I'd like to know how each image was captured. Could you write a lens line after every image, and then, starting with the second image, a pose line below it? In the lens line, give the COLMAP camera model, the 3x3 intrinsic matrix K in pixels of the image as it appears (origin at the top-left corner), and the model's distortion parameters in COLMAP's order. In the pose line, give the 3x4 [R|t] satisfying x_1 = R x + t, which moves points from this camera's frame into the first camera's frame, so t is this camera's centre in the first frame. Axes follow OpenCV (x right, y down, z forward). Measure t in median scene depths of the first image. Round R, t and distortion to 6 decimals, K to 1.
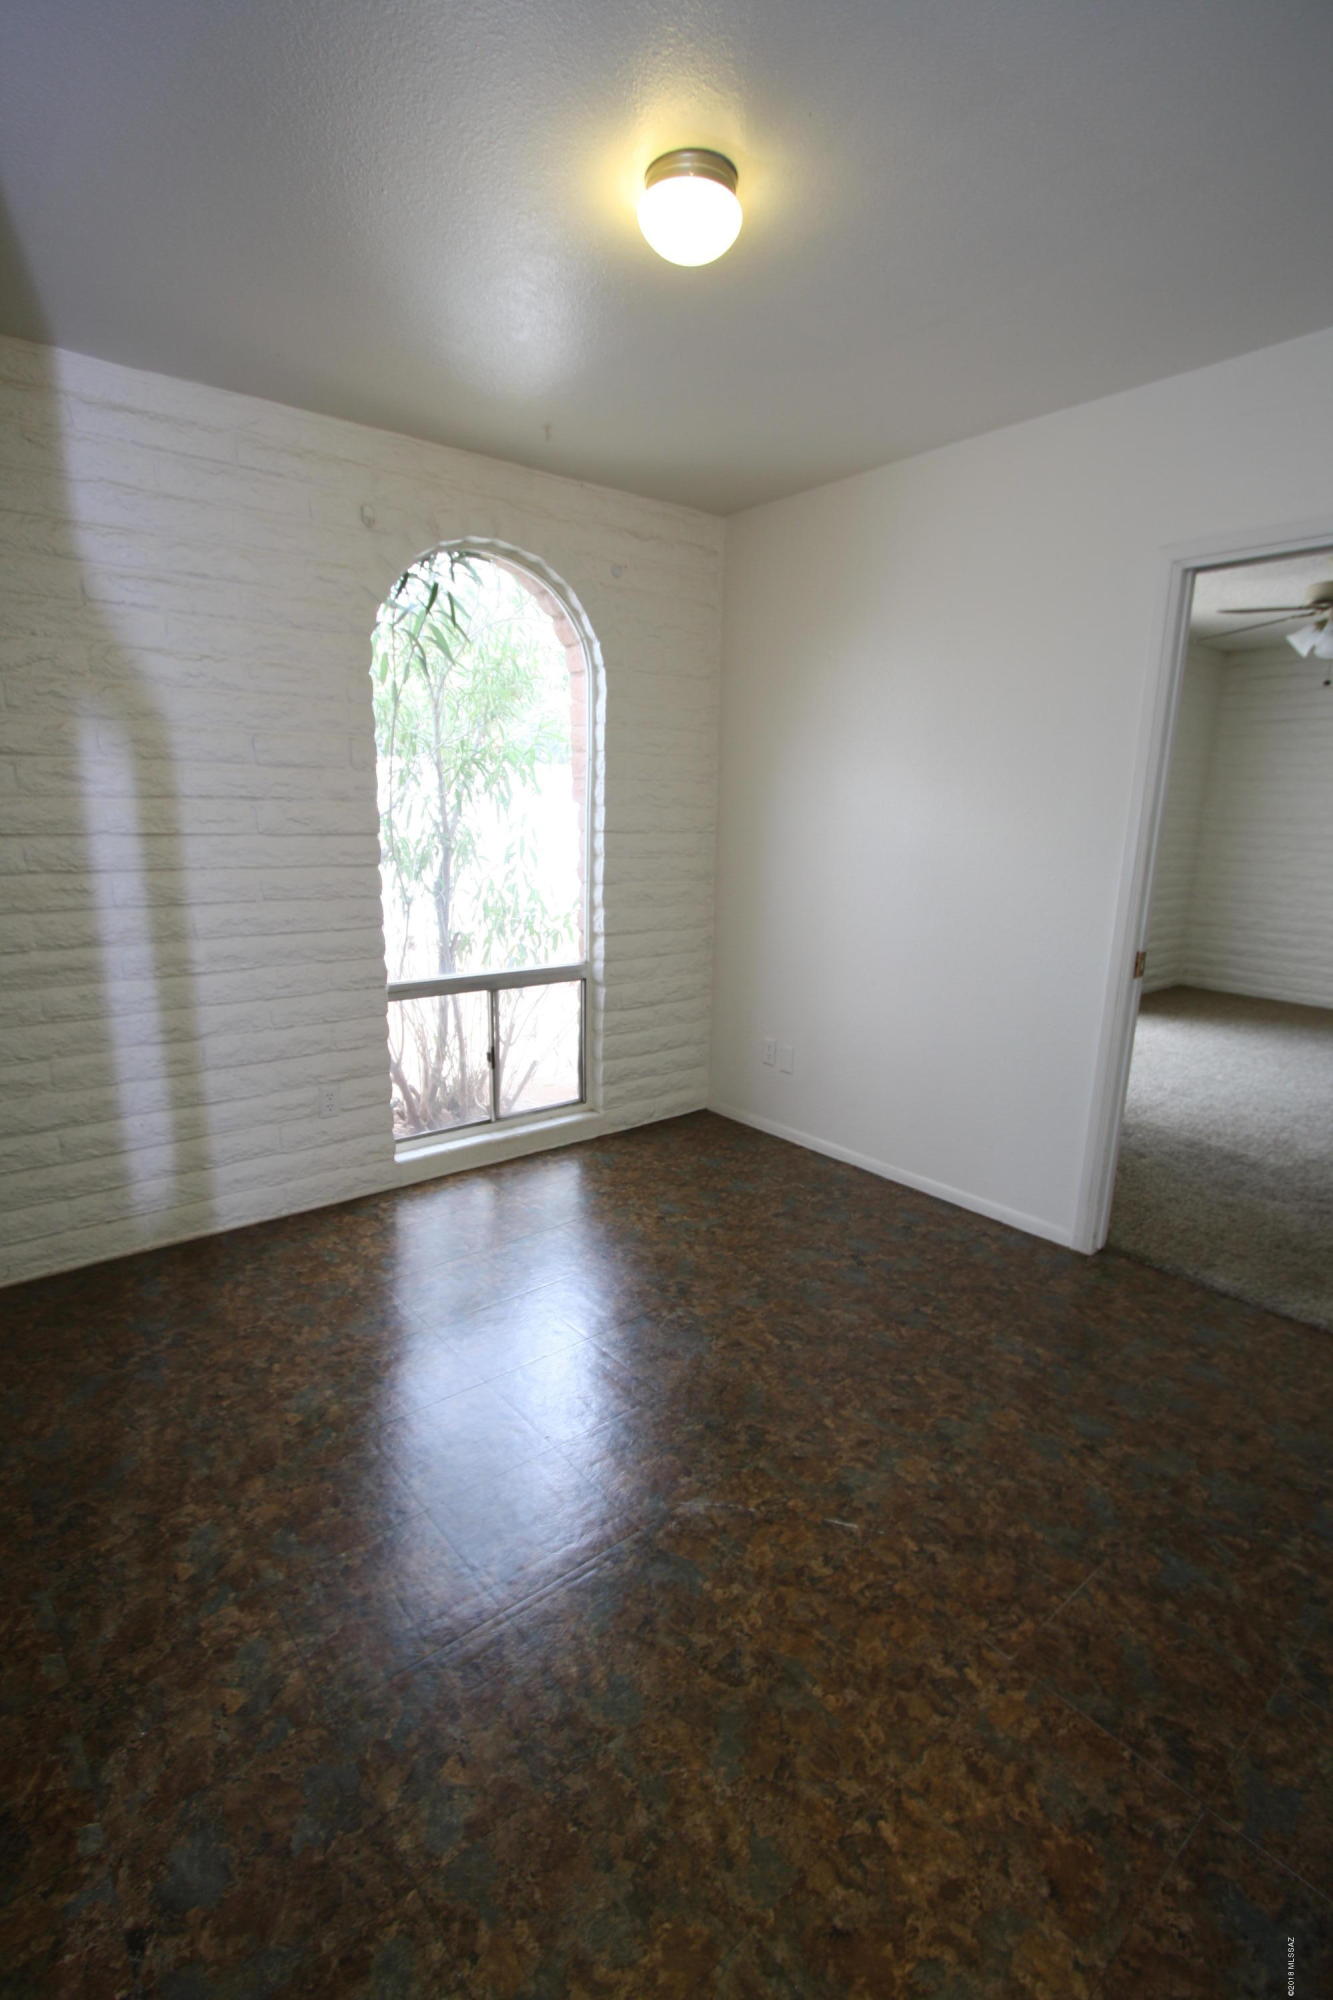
lens RADIAL K [[928.1, 0, 665.6], [0, 928.1, 1024.5], [0, 0, 1]] dist [-0.020244, 0.002300]
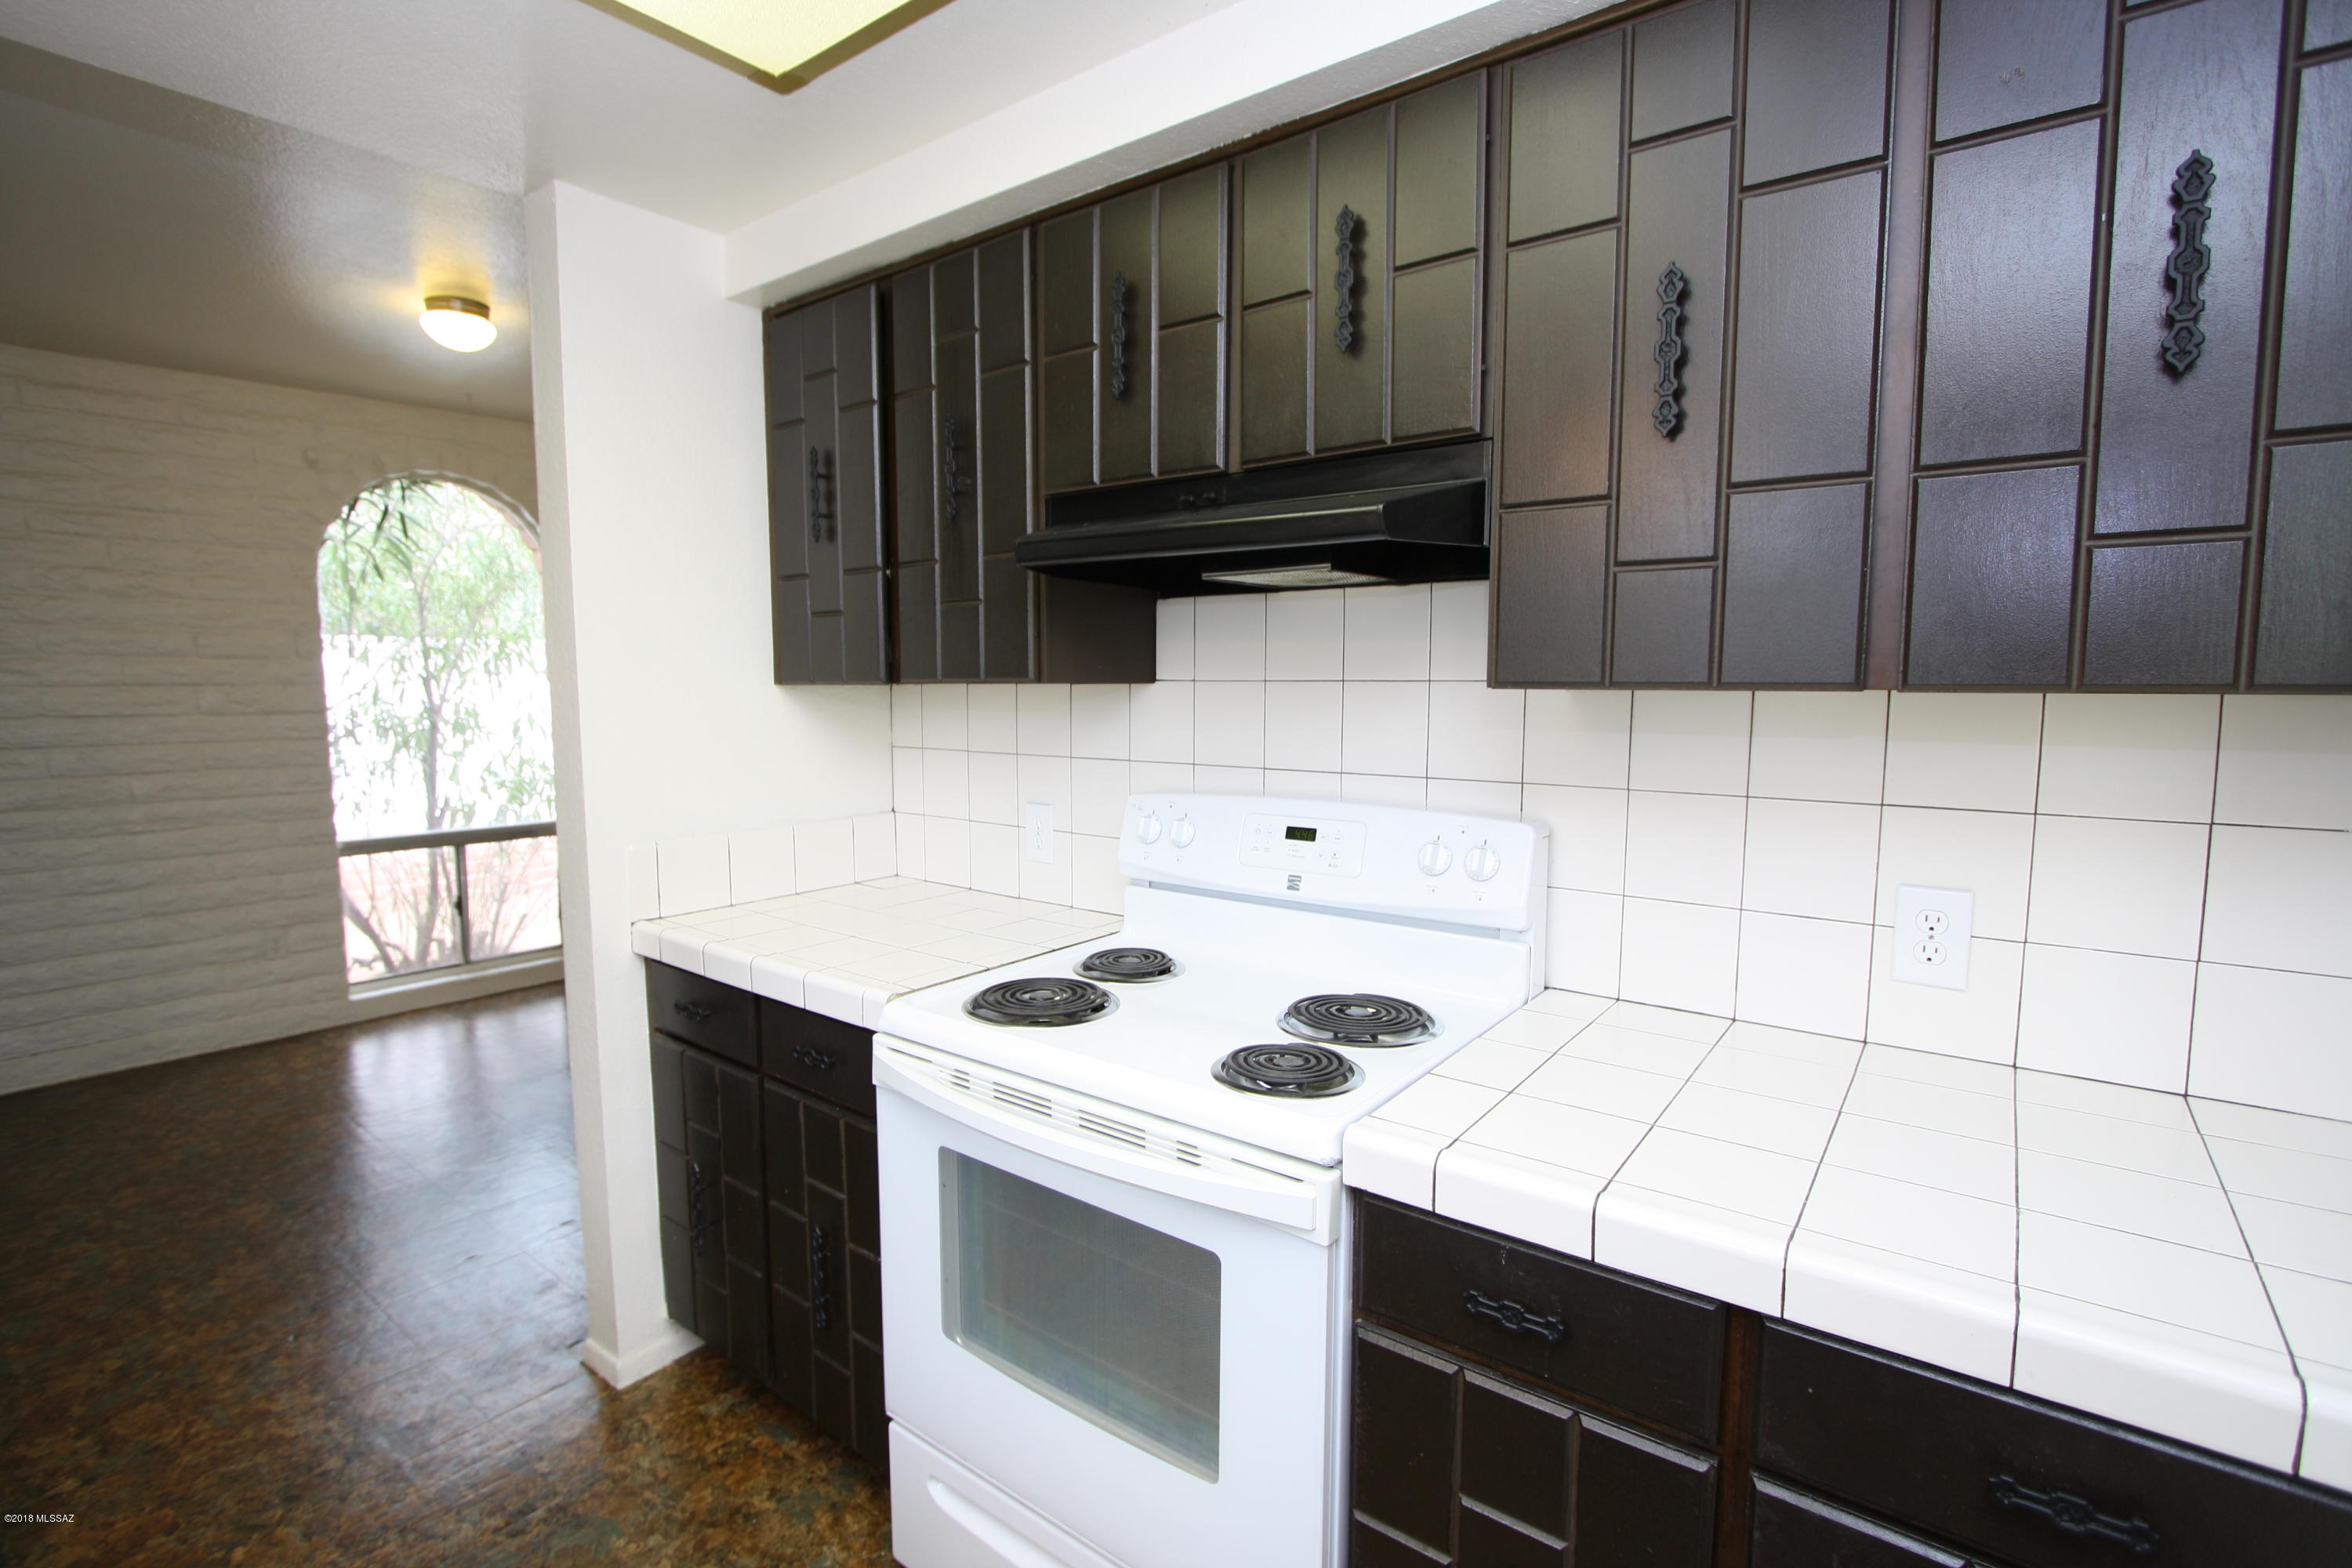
lens RADIAL K [[1091.4, 0, 1166.9], [0, 1091.4, 793.0], [0, 0, 1]] dist [-0.020244, 0.002300]
pose [[0.975734, -0.042692, 0.214758, 0.467538], [0.068731, 0.990952, -0.115281, 0.138031], [-0.207893, 0.127244, 0.969840, -0.581987]]
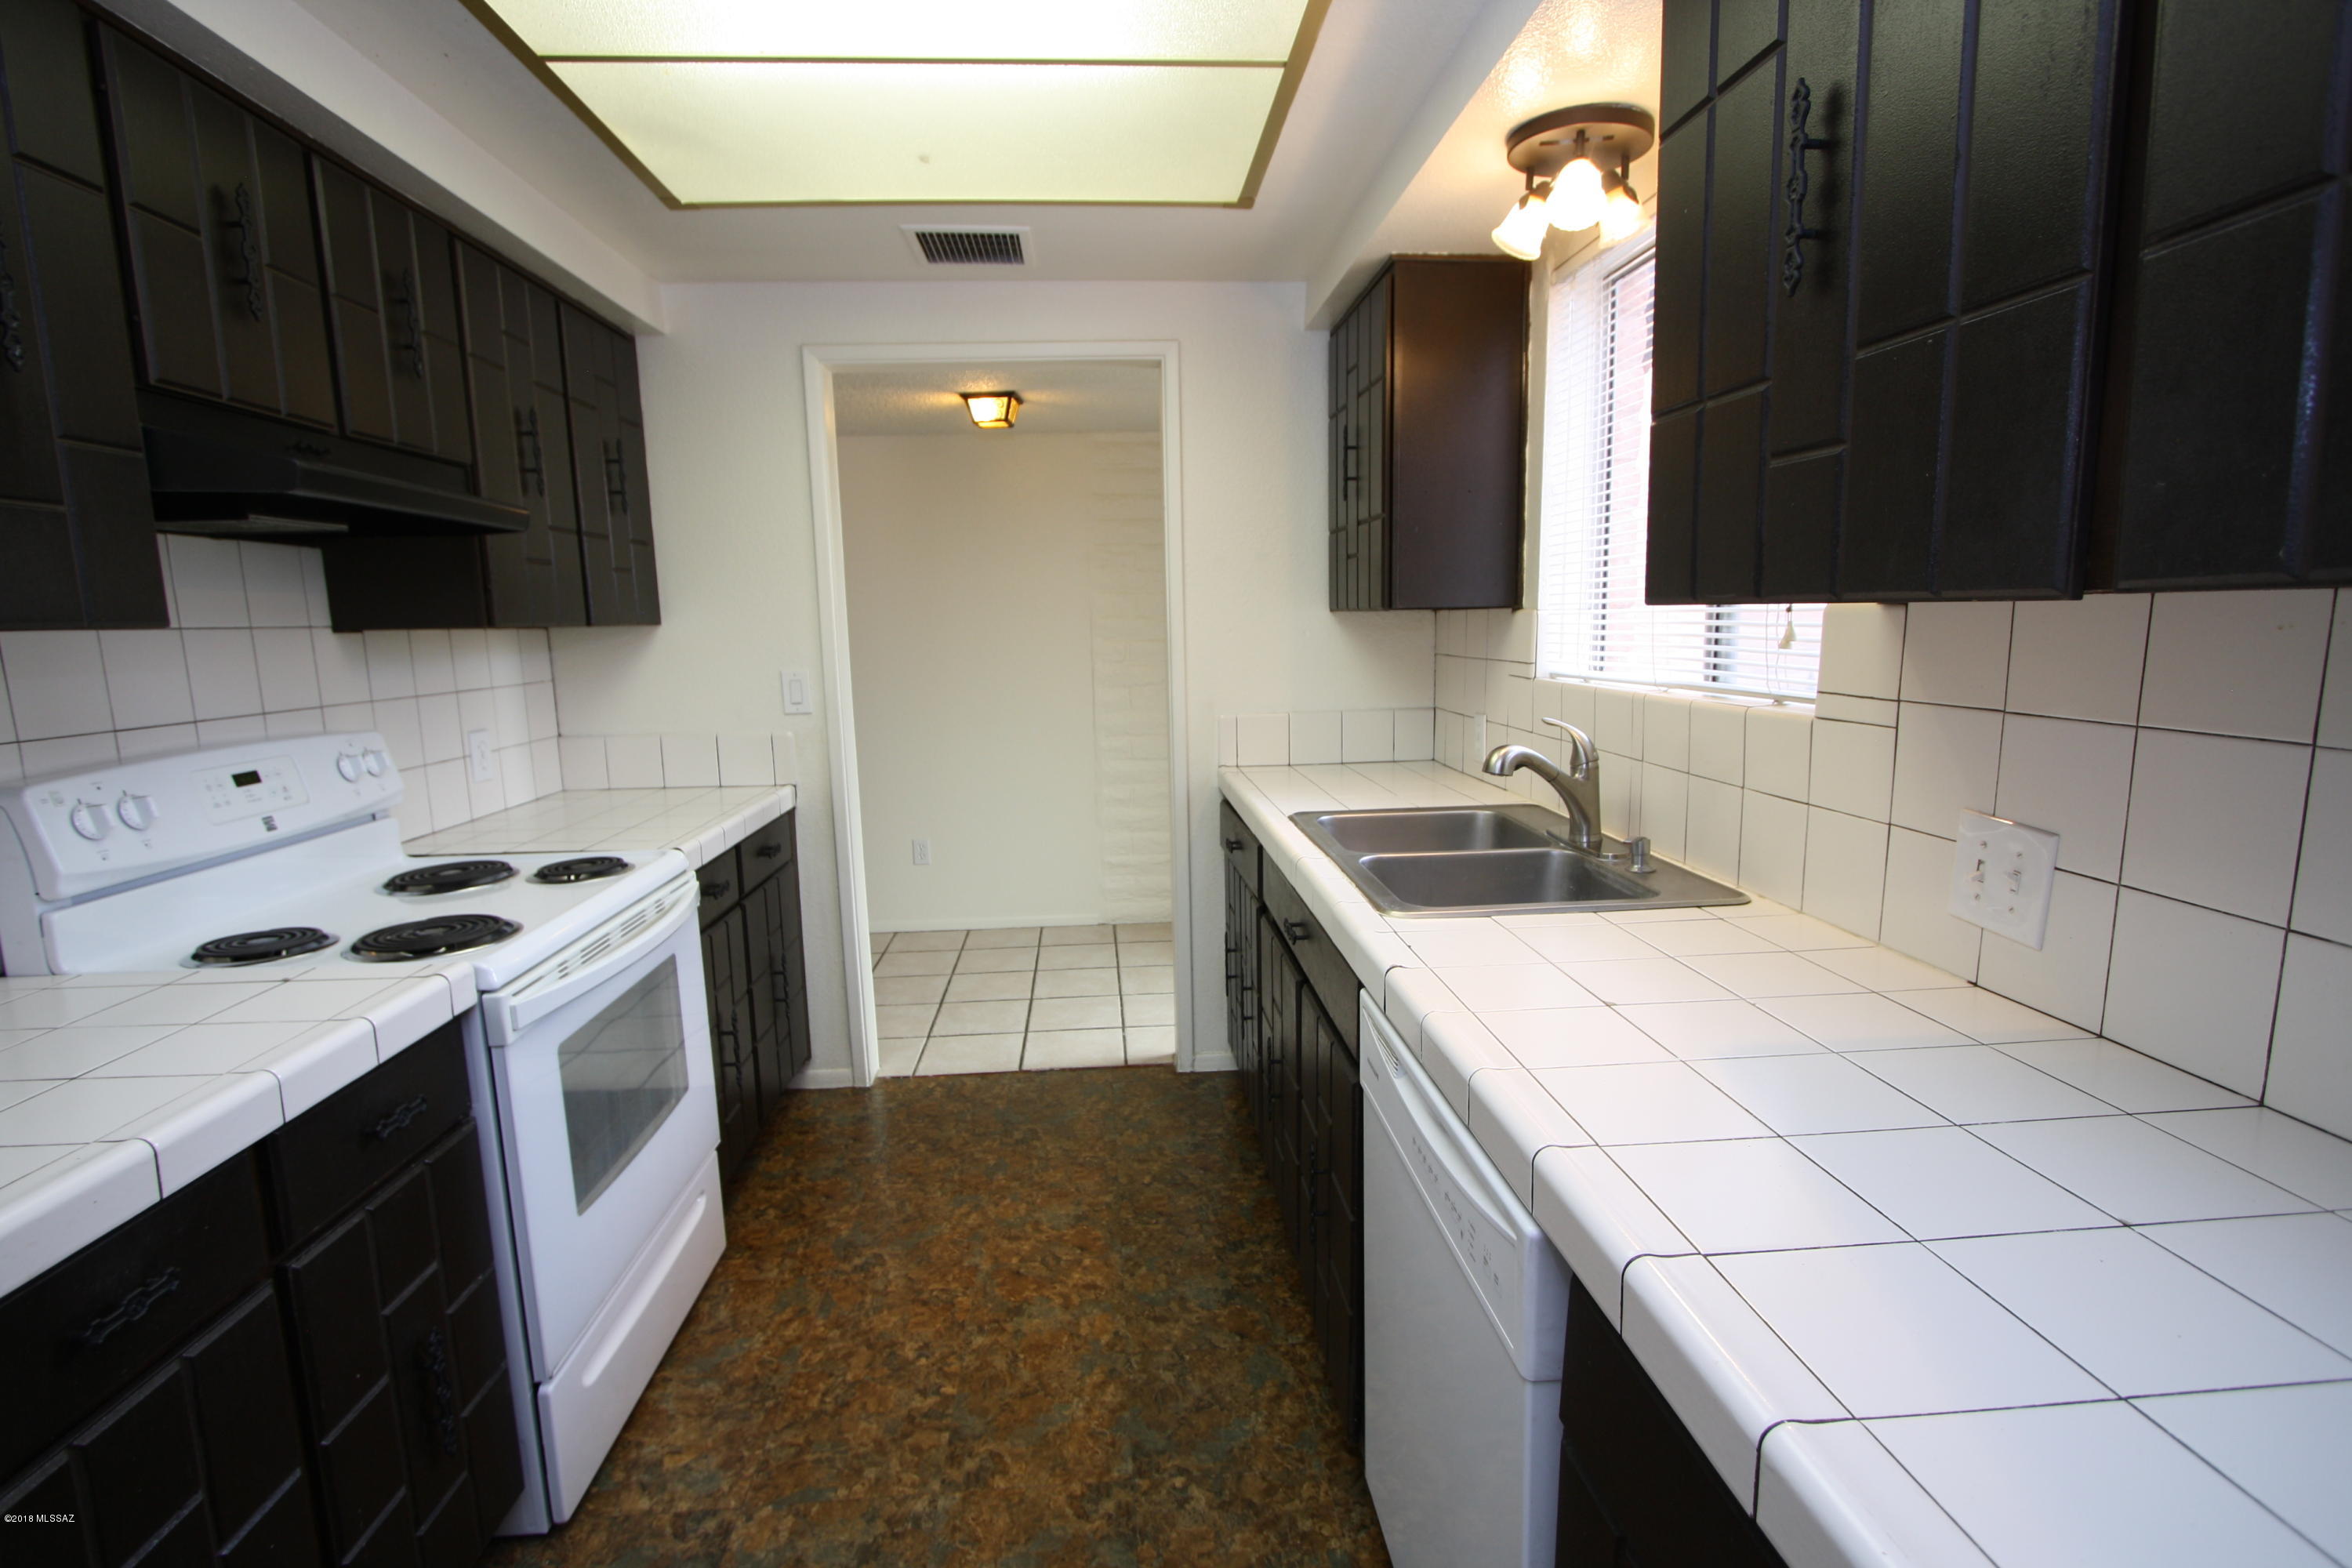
lens RADIAL K [[1091.4, 0, 1166.8], [0, 1091.4, 786.5], [0, 0, 1]] dist [-0.020244, 0.002300]
pose [[-0.815434, -0.091548, 0.571564, -0.109513], [0.132363, 0.931763, 0.338080, -0.039383], [-0.563513, 0.351336, -0.747674, 0.165832]]
